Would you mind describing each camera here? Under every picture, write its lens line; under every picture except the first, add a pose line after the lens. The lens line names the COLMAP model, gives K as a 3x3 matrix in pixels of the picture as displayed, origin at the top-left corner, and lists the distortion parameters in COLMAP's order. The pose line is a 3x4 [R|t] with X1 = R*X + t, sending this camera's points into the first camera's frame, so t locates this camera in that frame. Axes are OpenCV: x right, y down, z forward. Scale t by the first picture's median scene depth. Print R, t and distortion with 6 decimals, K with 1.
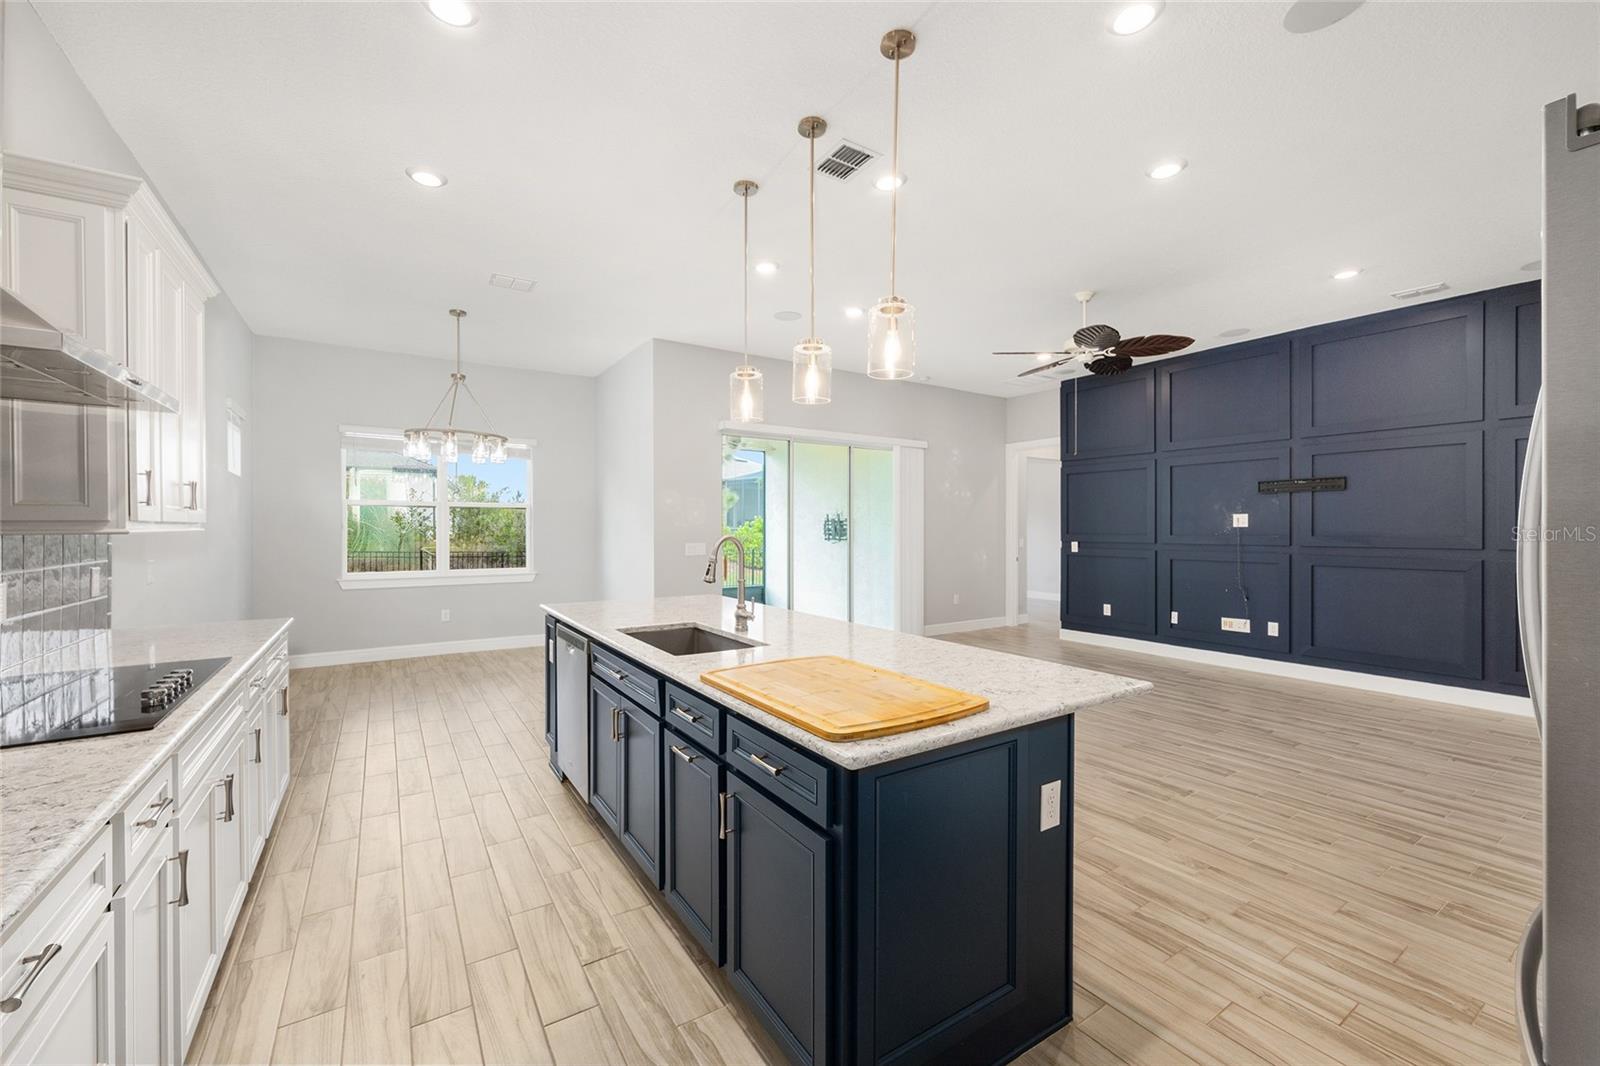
lens RADIAL K [[640.4, 0, 802.9], [0, 640.4, 529.3], [0, 0, 1]] dist [-0.003988, 0.001653]
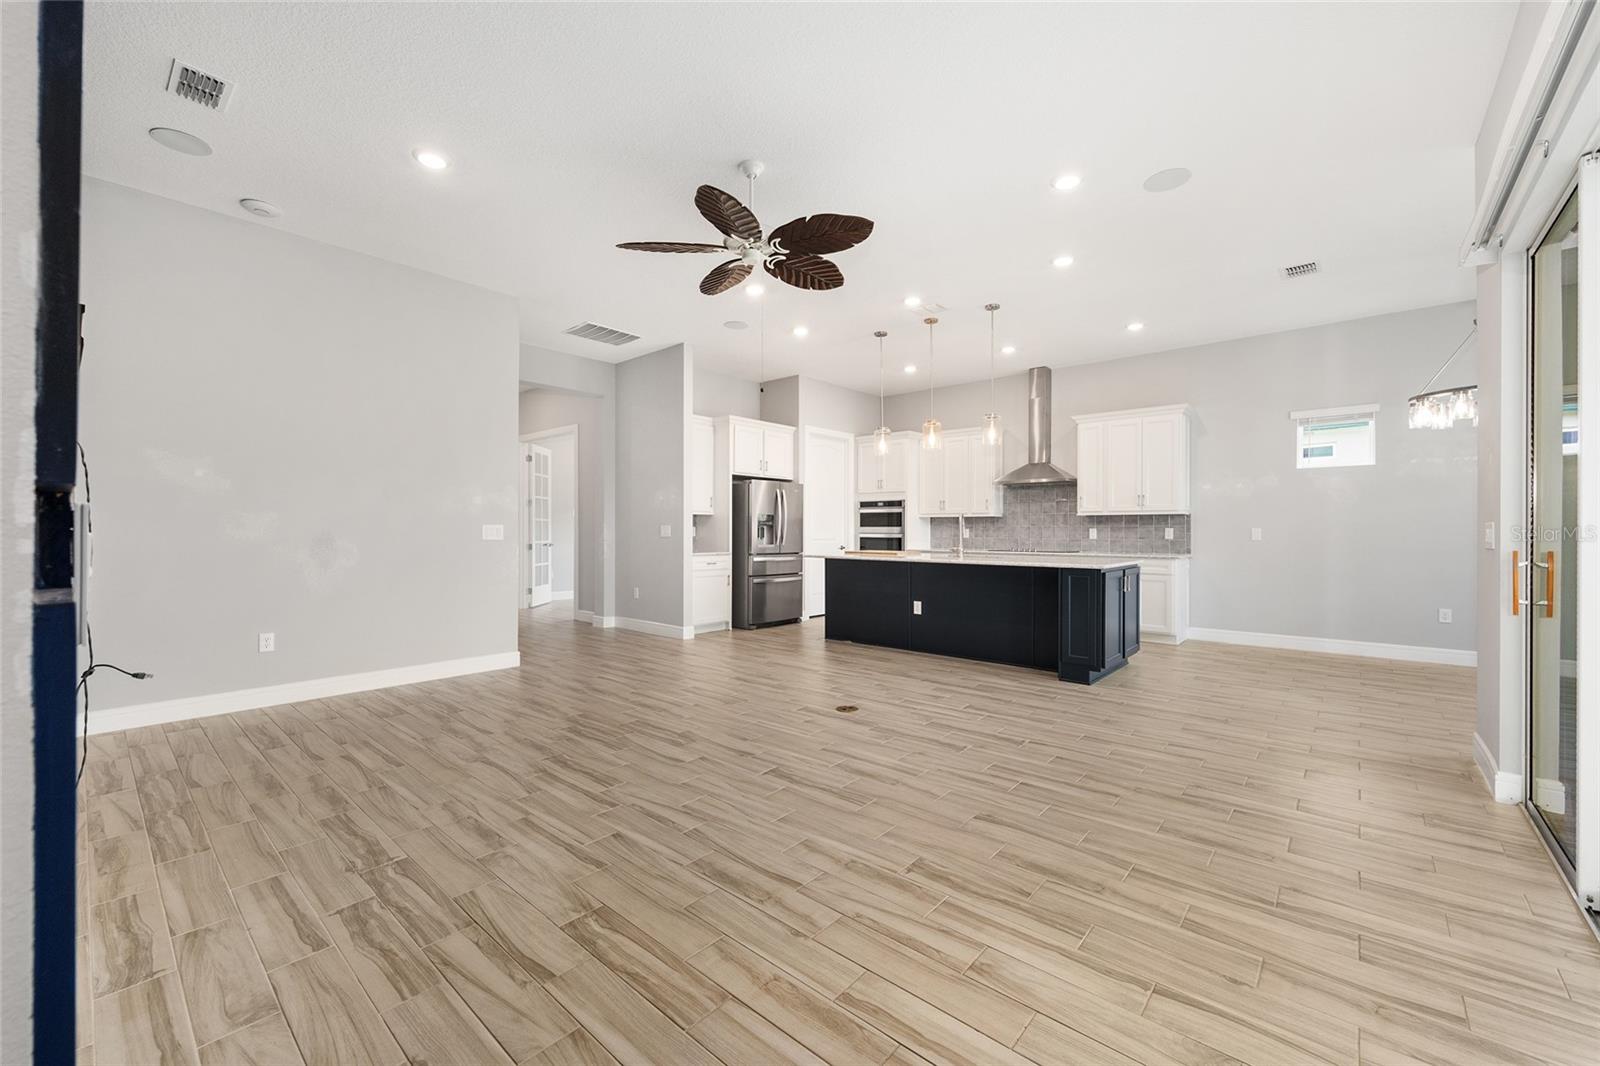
lens RADIAL K [[640.4, 0, 803.4], [0, 640.4, 530.1], [0, 0, 1]] dist [-0.003988, 0.001653]
pose [[-0.963429, -0.002009, -0.267957, 0.478523], [-0.003147, 0.999988, 0.003818, 0.028927], [0.267946, 0.004522, -0.963423, 1.416175]]
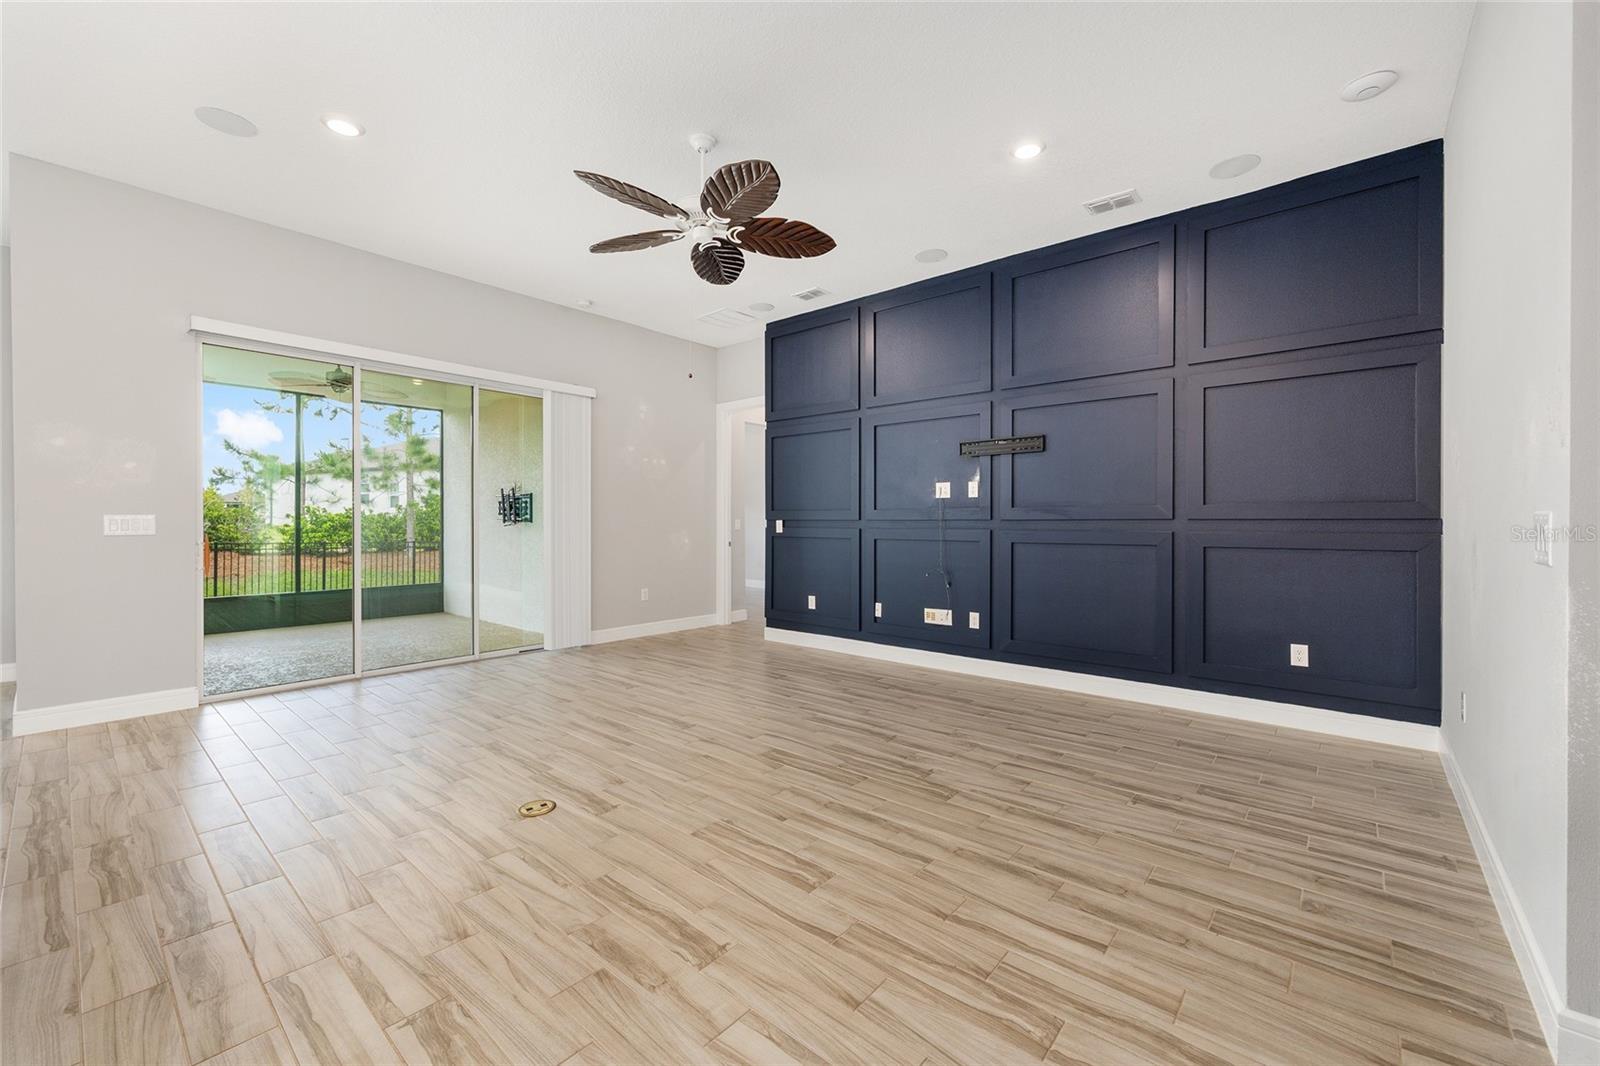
lens RADIAL K [[640.4, 0, 804.4], [0, 640.4, 528.5], [0, 0, 1]] dist [-0.003988, 0.001653]
pose [[0.960848, -0.000858, 0.277076, 0.296148], [-0.001196, 0.999973, 0.007245, 0.031183], [-0.277074, -0.007293, 0.960821, 0.265138]]
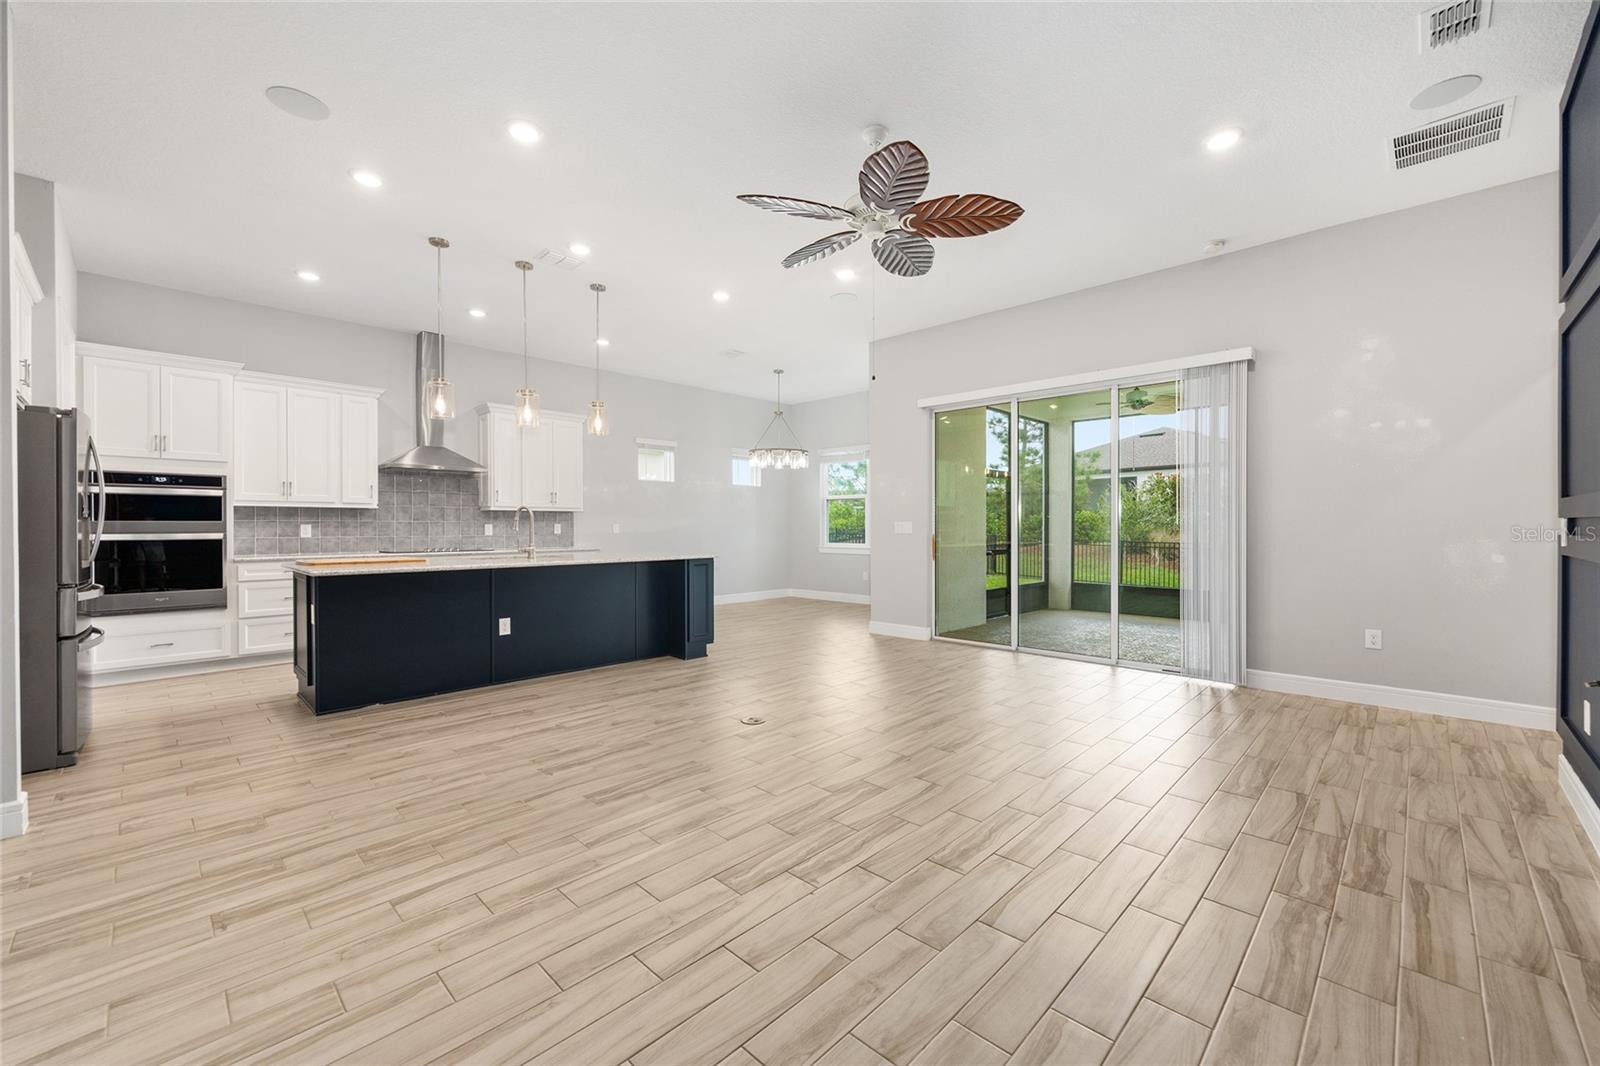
lens RADIAL K [[640.4, 0, 800.9], [0, 640.4, 528.9], [0, 0, 1]] dist [-0.003988, 0.001653]
pose [[0.219705, 0.004721, -0.975555, 0.889563], [-0.002138, 0.999988, 0.004358, 0.031073], [0.975564, 0.001128, 0.219712, 0.648505]]
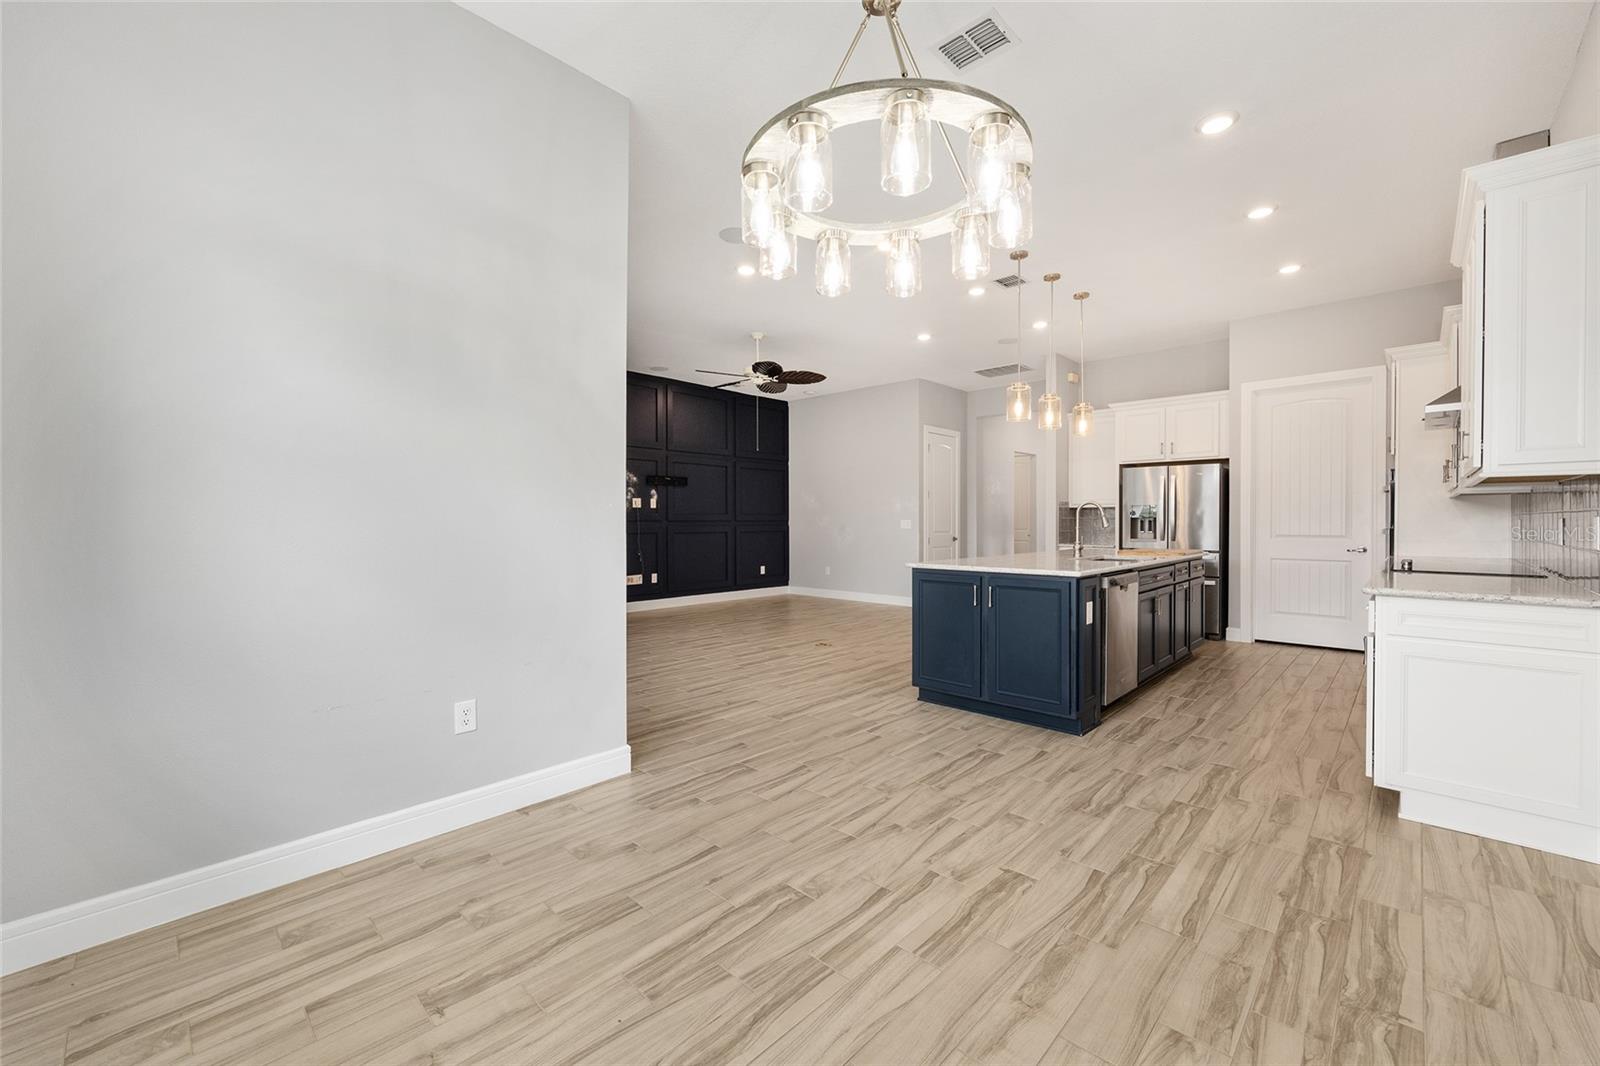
lens RADIAL K [[640.4, 0, 801.7], [0, 640.4, 527.6], [0, 0, 1]] dist [-0.003988, 0.001653]
pose [[-0.223955, -0.008991, 0.974558, -0.768505], [0.005170, 0.999932, 0.010413, 0.027714], [-0.974586, 0.007370, -0.223894, 1.011597]]
